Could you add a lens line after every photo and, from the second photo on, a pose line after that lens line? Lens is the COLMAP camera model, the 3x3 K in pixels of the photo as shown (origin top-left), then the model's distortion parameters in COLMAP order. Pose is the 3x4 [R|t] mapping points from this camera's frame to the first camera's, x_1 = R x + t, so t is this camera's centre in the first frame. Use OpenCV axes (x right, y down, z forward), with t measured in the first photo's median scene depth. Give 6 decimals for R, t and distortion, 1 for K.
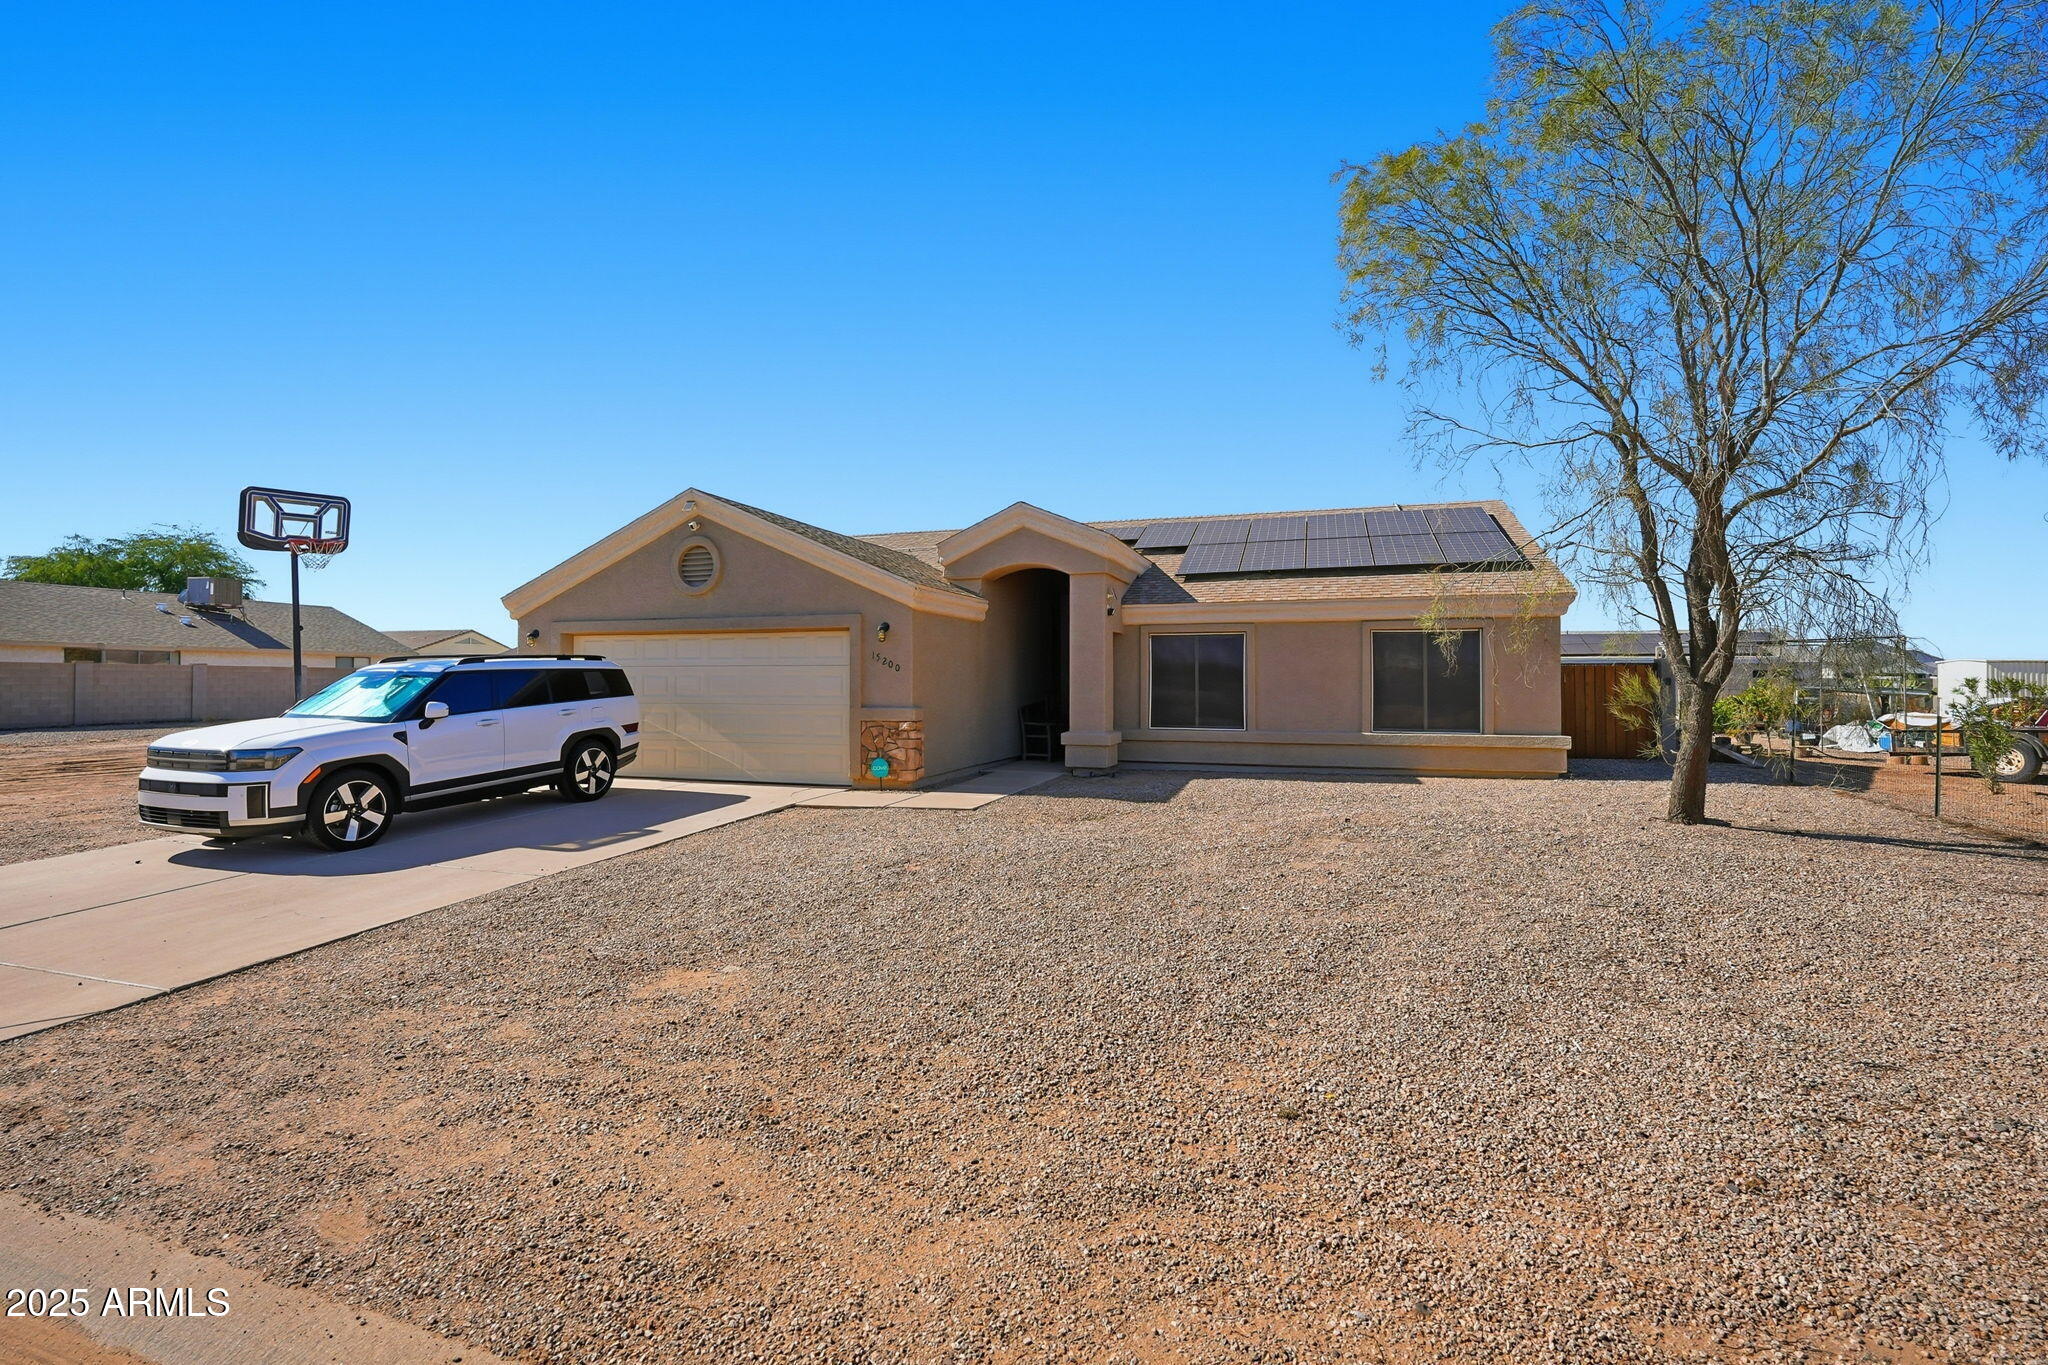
lens RADIAL K [[911.5, 0, 1006.0], [0, 911.5, 668.3], [0, 0, 1]] dist [-0.009414, 0.005406]
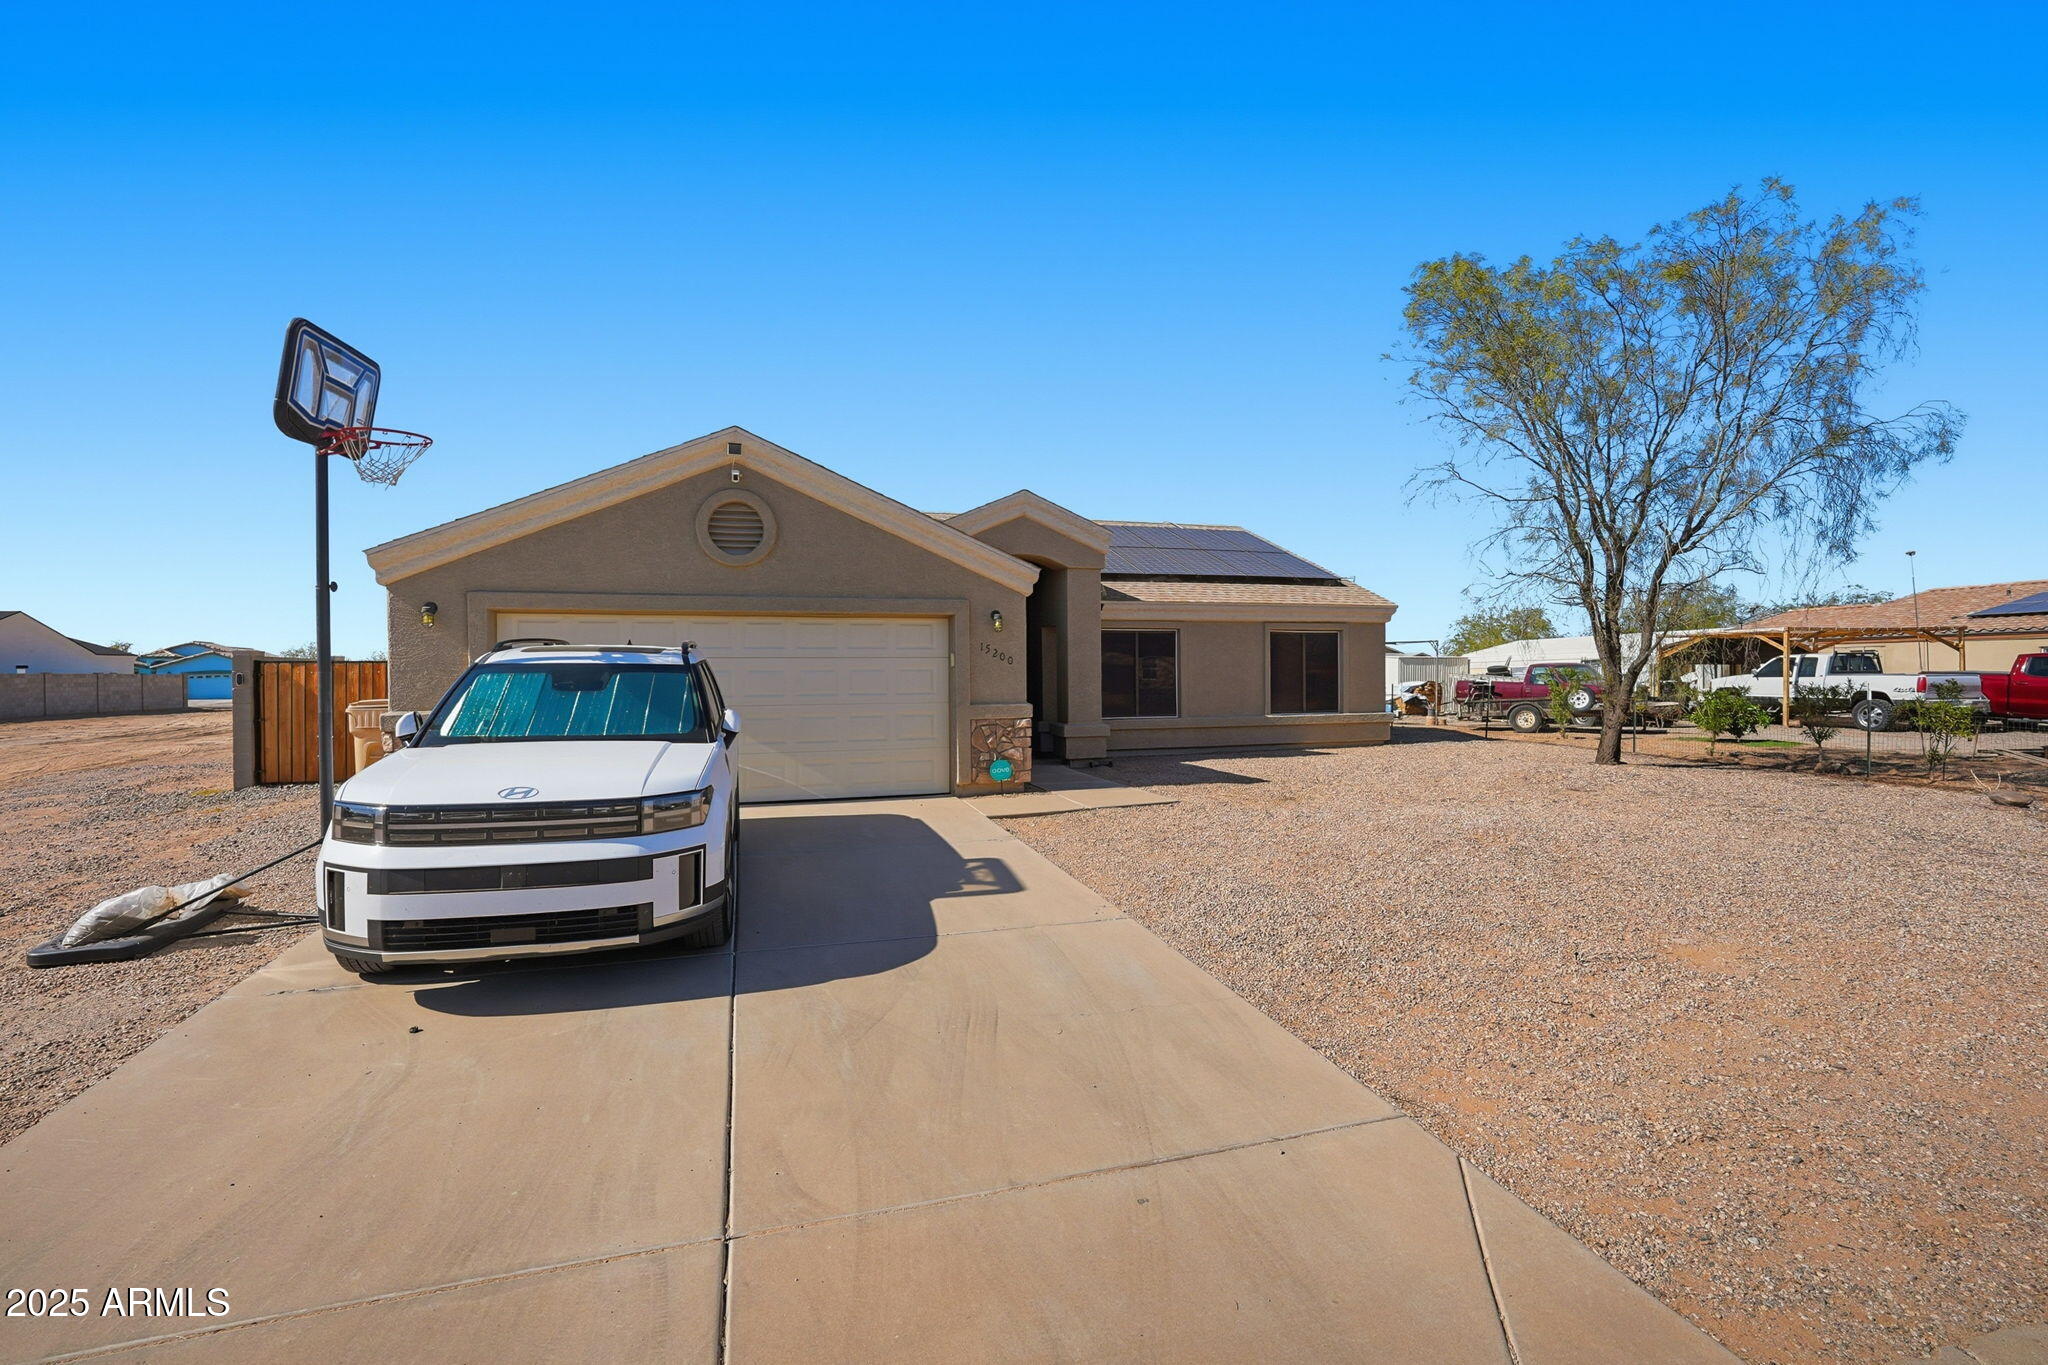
lens RADIAL K [[911.5, 0, 1011.0], [0, 911.5, 679.7], [0, 0, 1]] dist [-0.009414, 0.005406]
pose [[0.807843, -0.011327, 0.589289, -0.612019], [0.002010, 0.999862, 0.016463, 0.003514], [-0.589394, -0.012116, 0.807755, 0.238678]]
